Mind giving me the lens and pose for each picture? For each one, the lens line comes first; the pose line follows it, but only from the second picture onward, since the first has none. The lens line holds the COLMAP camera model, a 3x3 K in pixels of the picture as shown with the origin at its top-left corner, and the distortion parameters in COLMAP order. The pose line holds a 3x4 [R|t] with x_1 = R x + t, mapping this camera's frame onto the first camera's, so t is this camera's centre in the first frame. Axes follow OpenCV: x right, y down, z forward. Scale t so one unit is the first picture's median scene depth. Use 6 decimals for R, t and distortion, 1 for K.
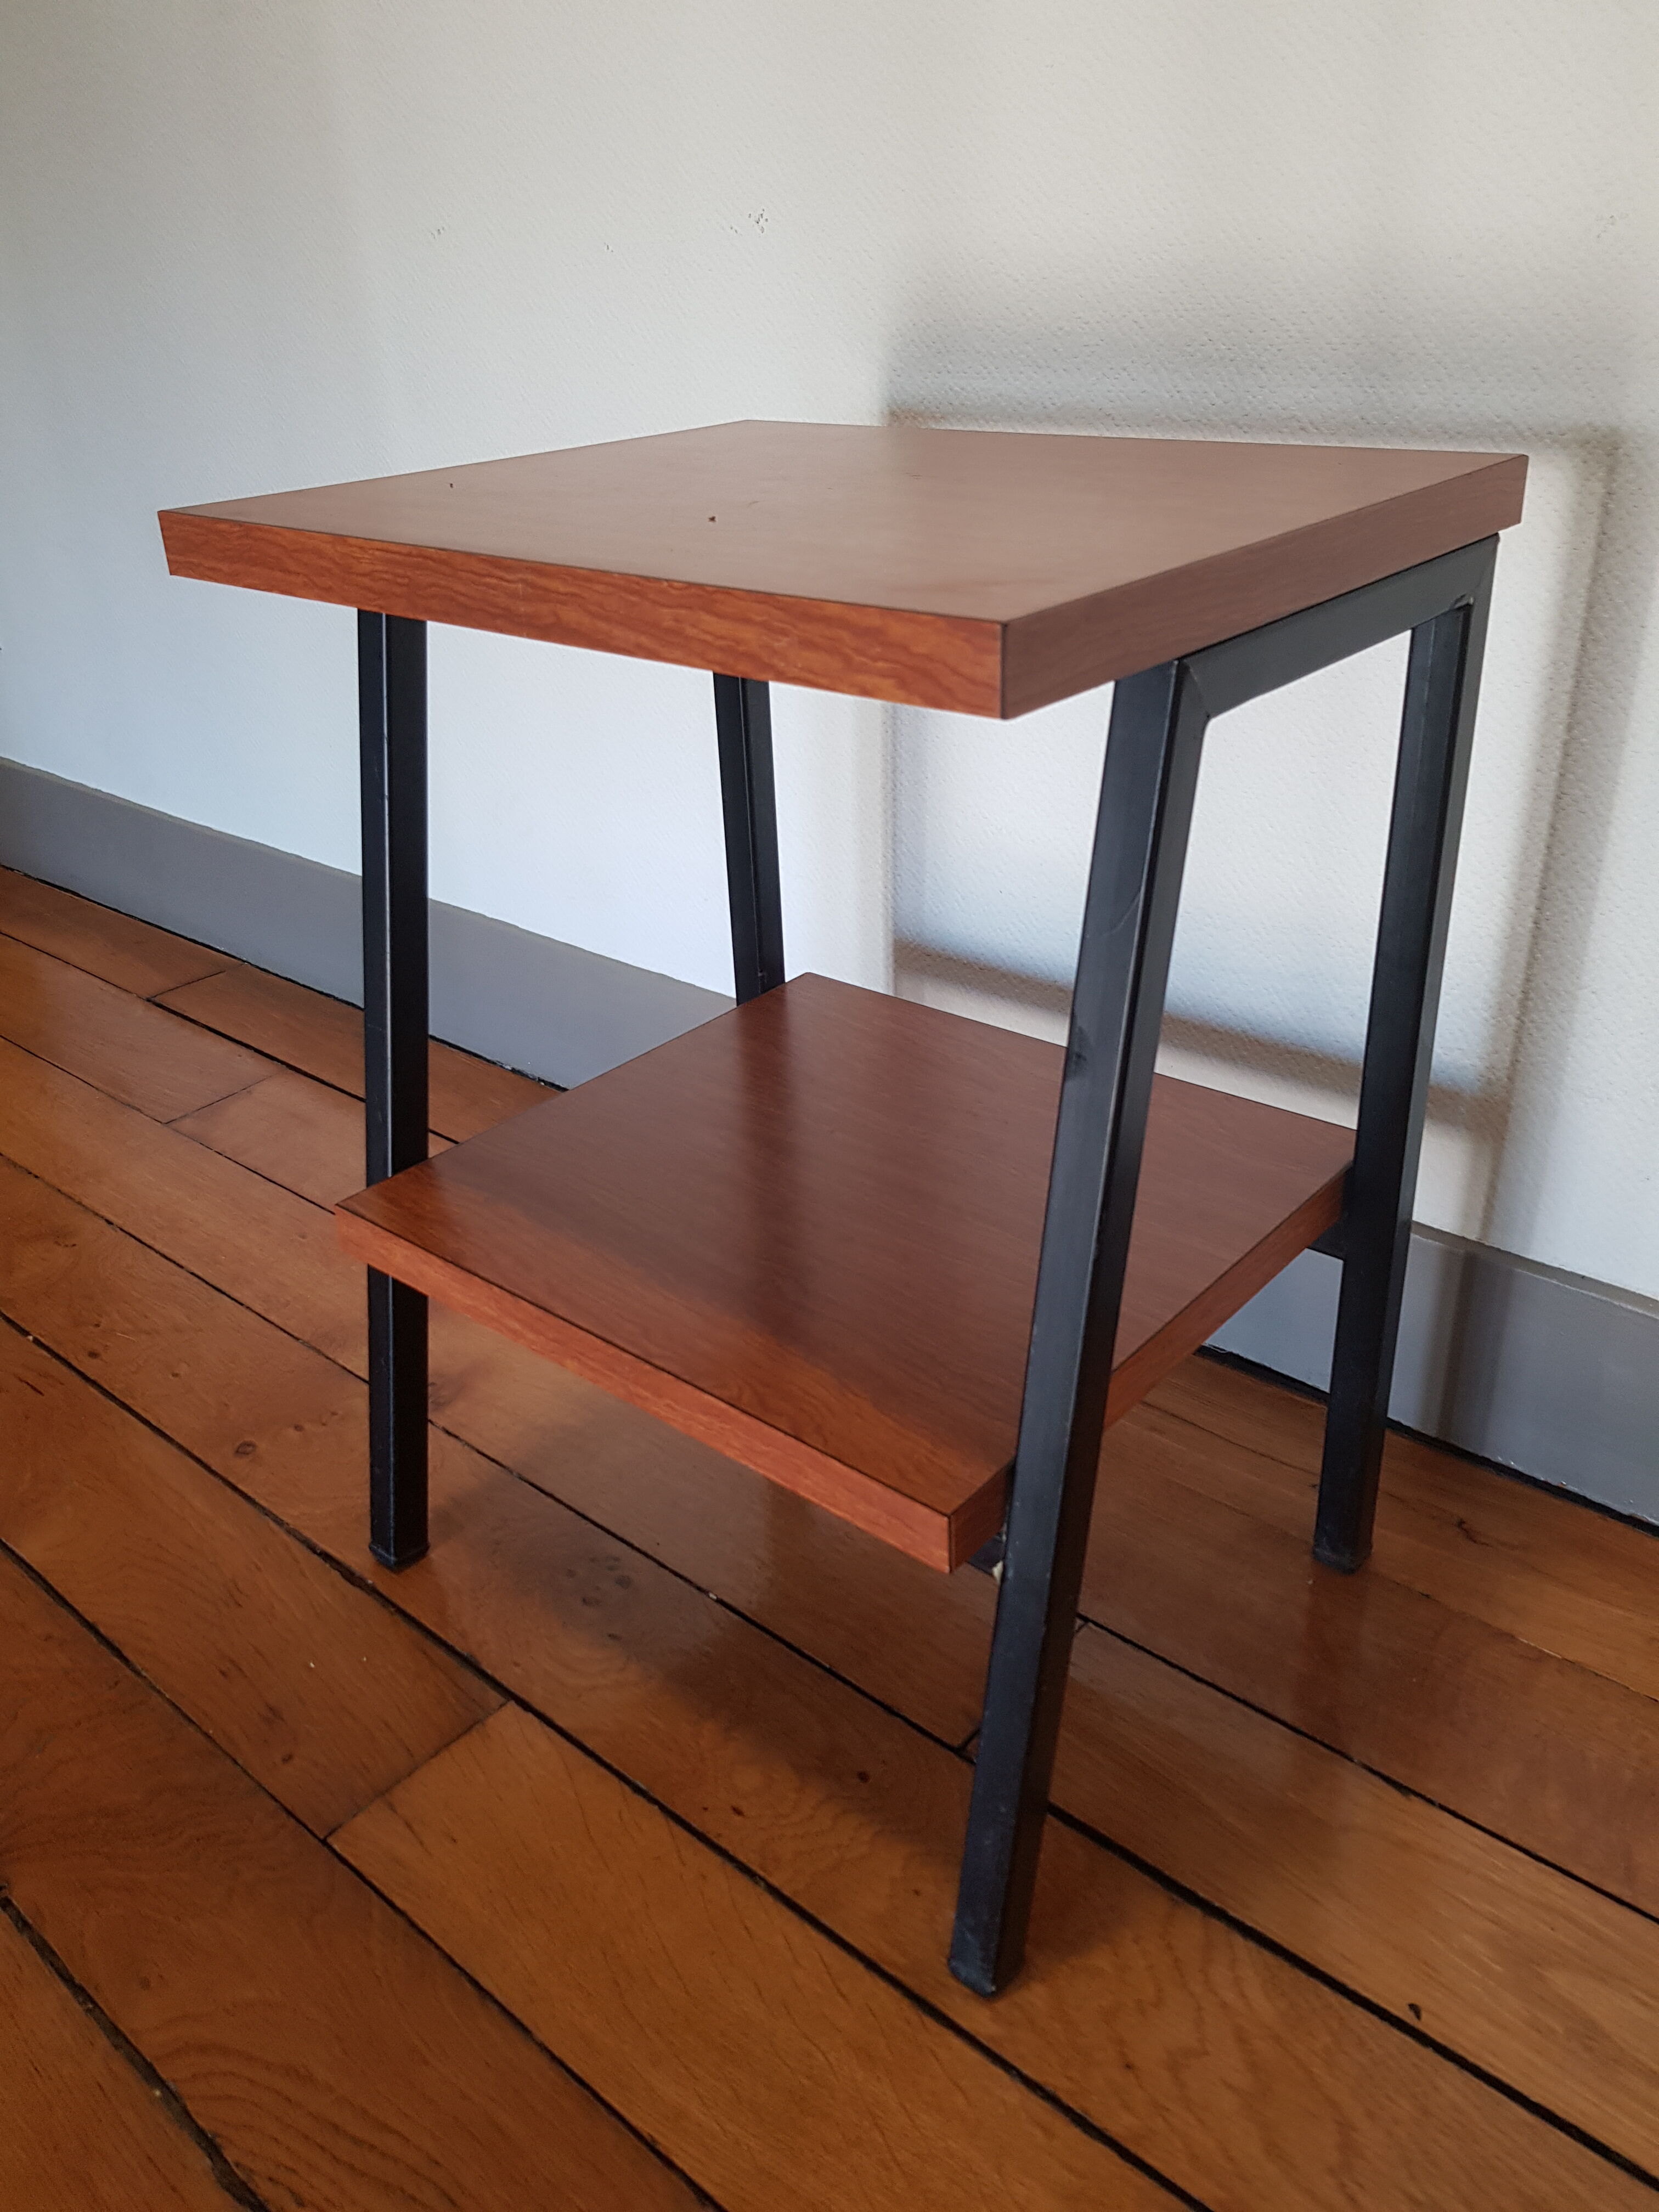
lens RADIAL K [[1762.8, 0, 819.2], [0, 1762.8, 1082.4], [0, 0, 1]] dist [0.039553, -0.072013]
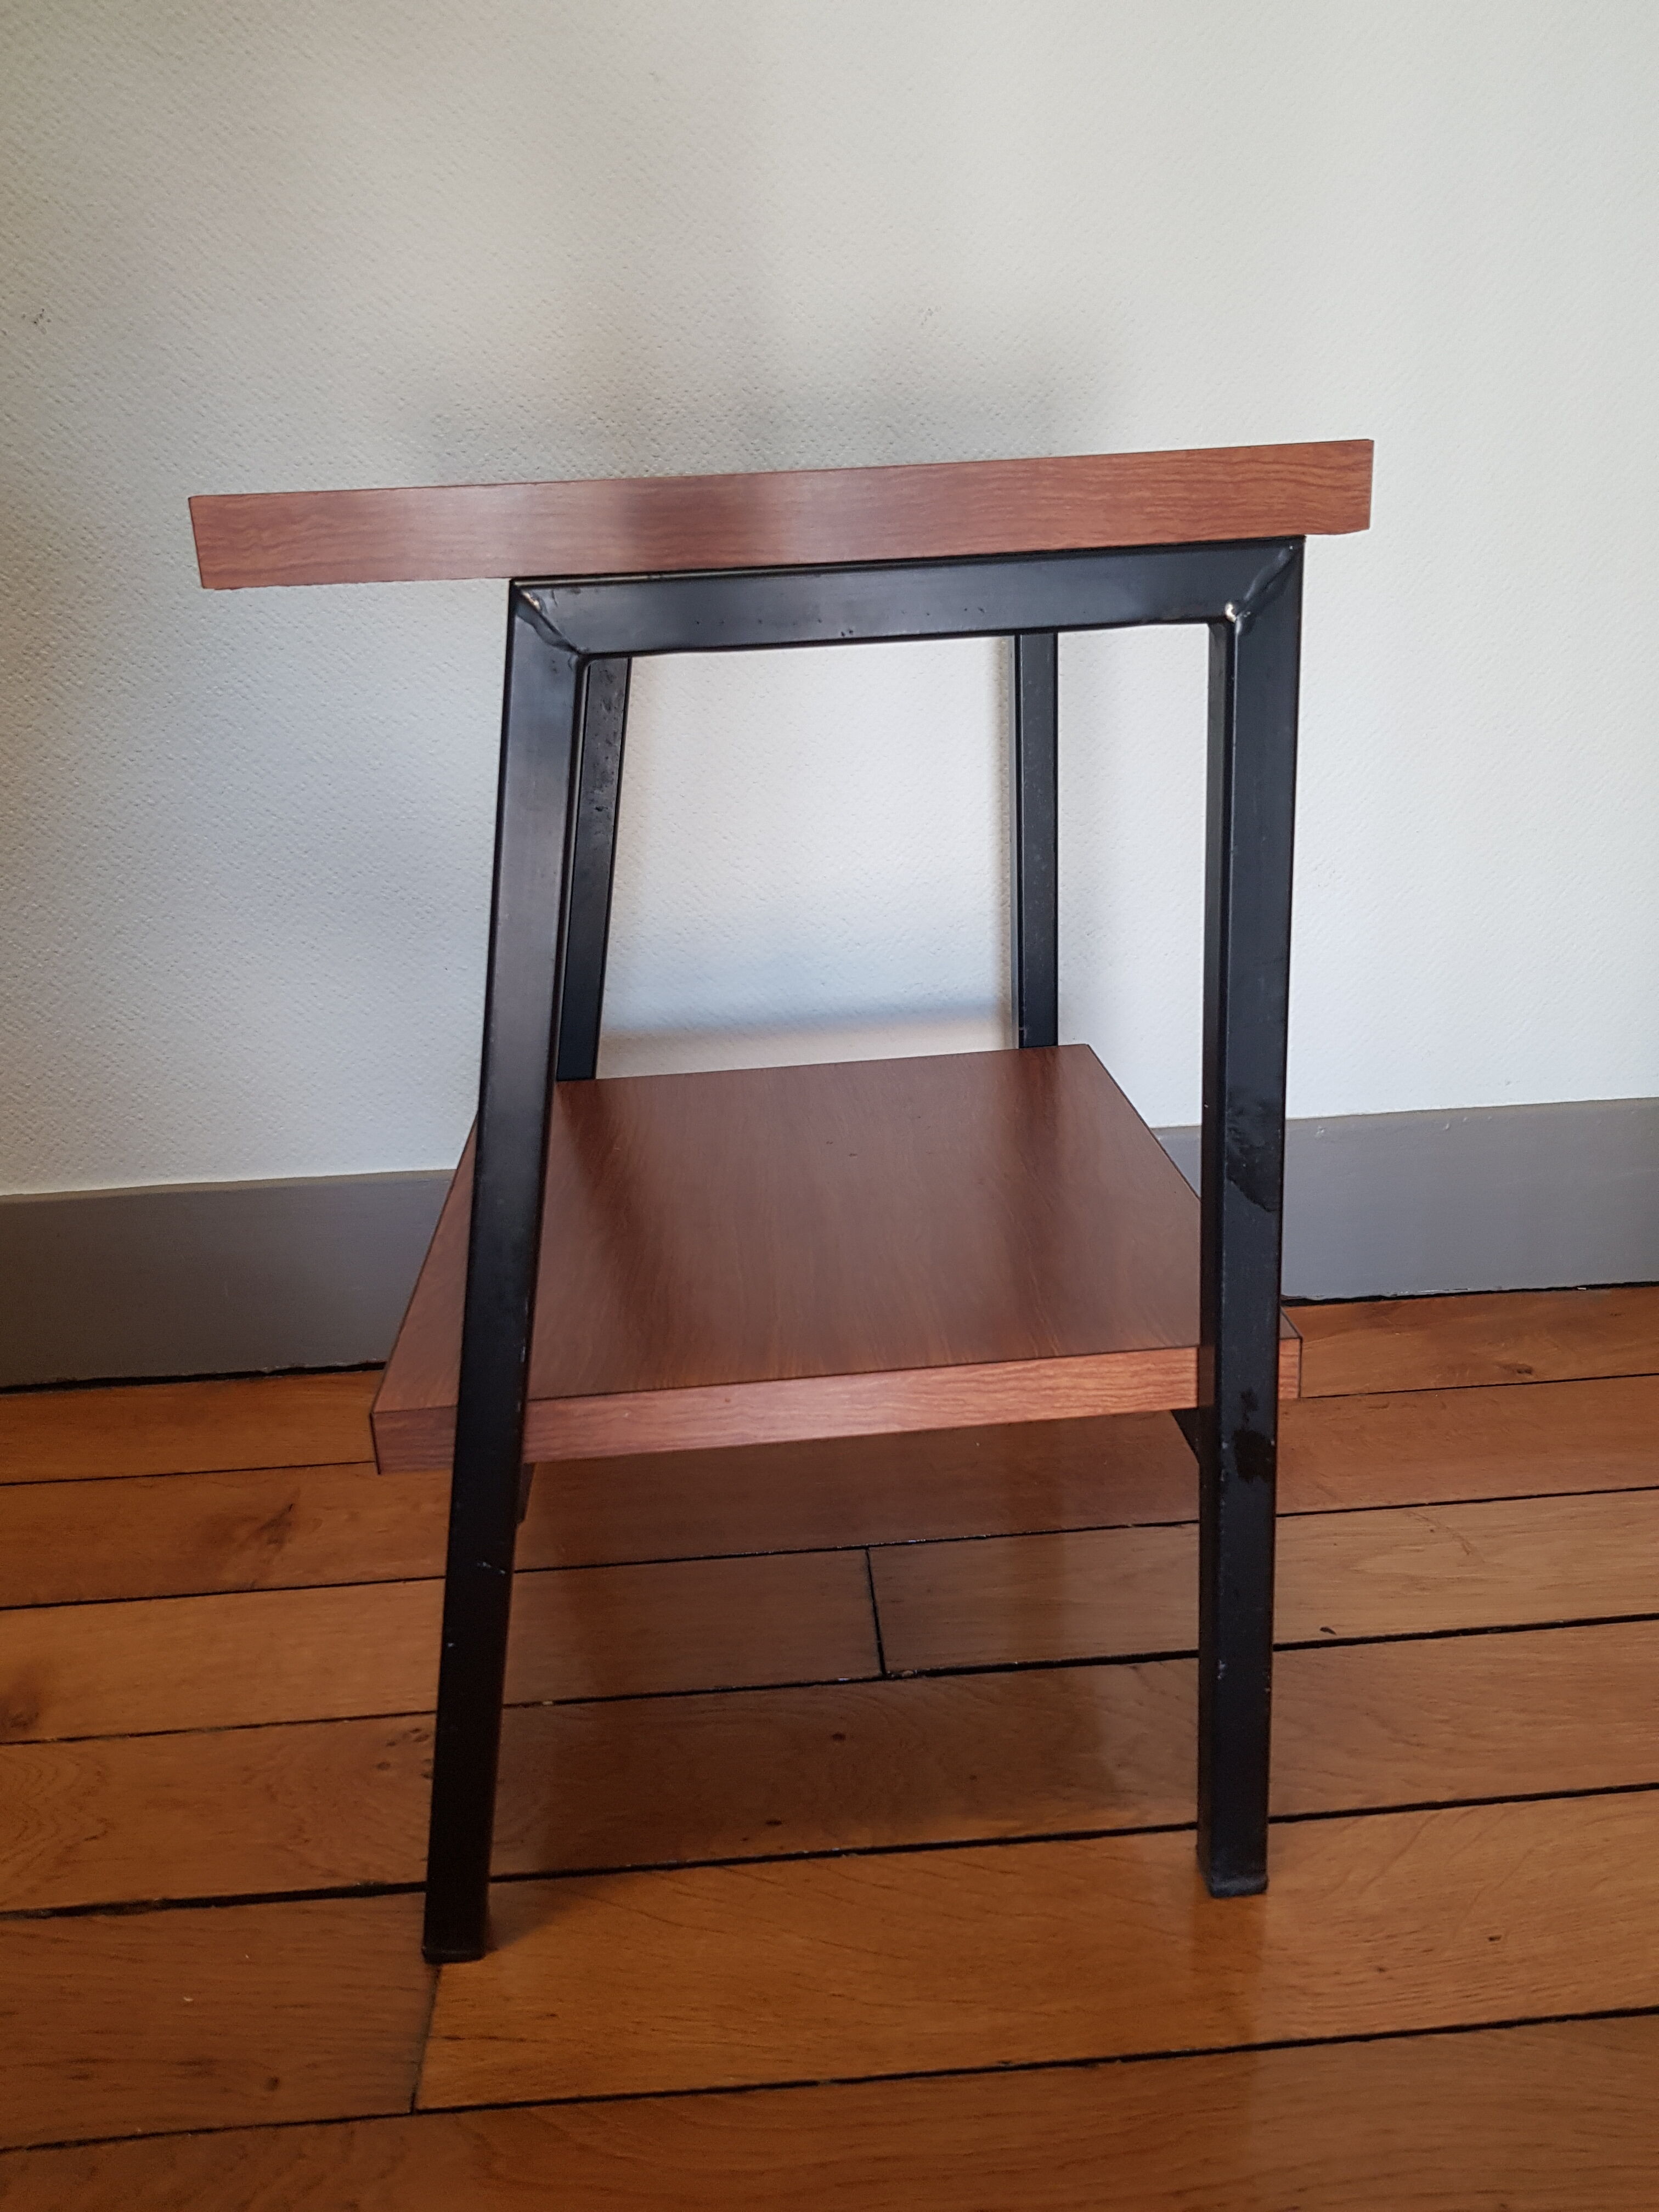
lens RADIAL K [[1762.8, 0, 842.5], [0, 1762.8, 1081.8], [0, 0, 1]] dist [0.039553, -0.072013]
pose [[0.704344, -0.219898, 0.674940, -0.588453], [0.322783, 0.946040, -0.028621, 0.074481], [-0.632227, 0.238018, 0.737317, 0.180759]]
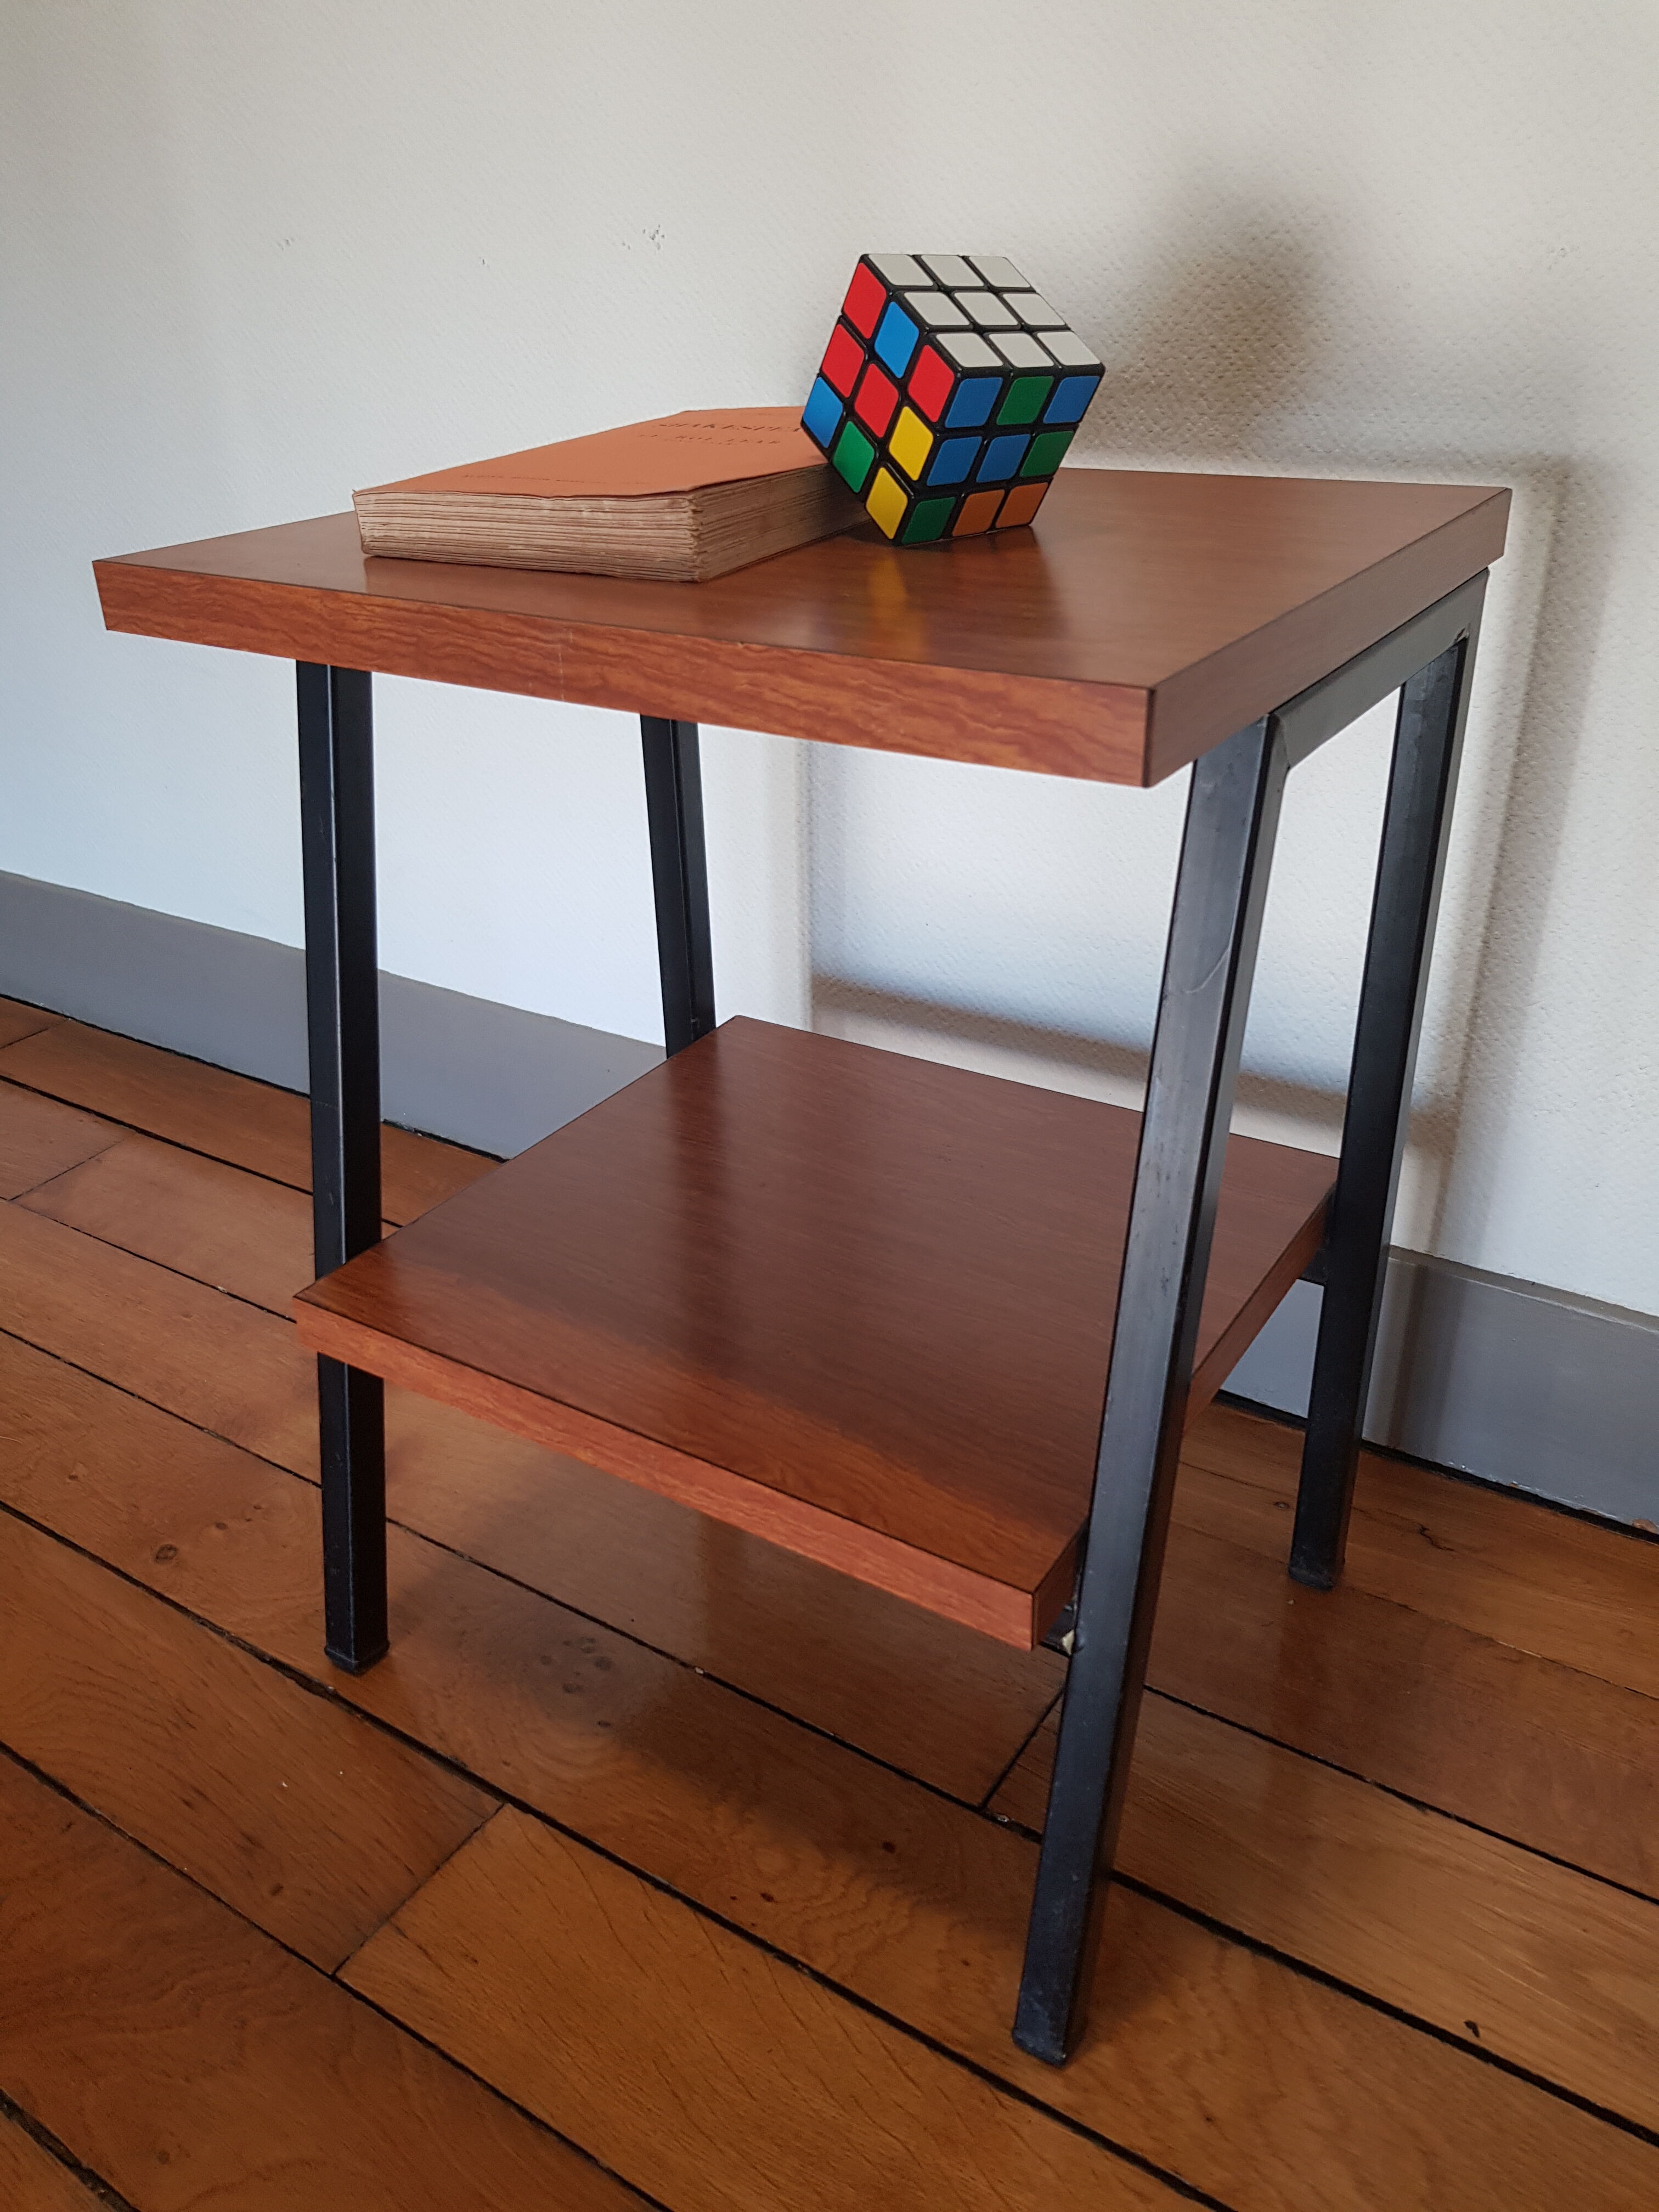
lens RADIAL K [[1762.8, 0, 812.1], [0, 1762.8, 1110.2], [0, 0, 1]] dist [0.039553, -0.072013]
pose [[0.990542, -0.052873, 0.126612, -0.124202], [0.051134, 0.998548, 0.016950, -0.033793], [-0.127325, -0.010315, 0.991807, 0.041626]]
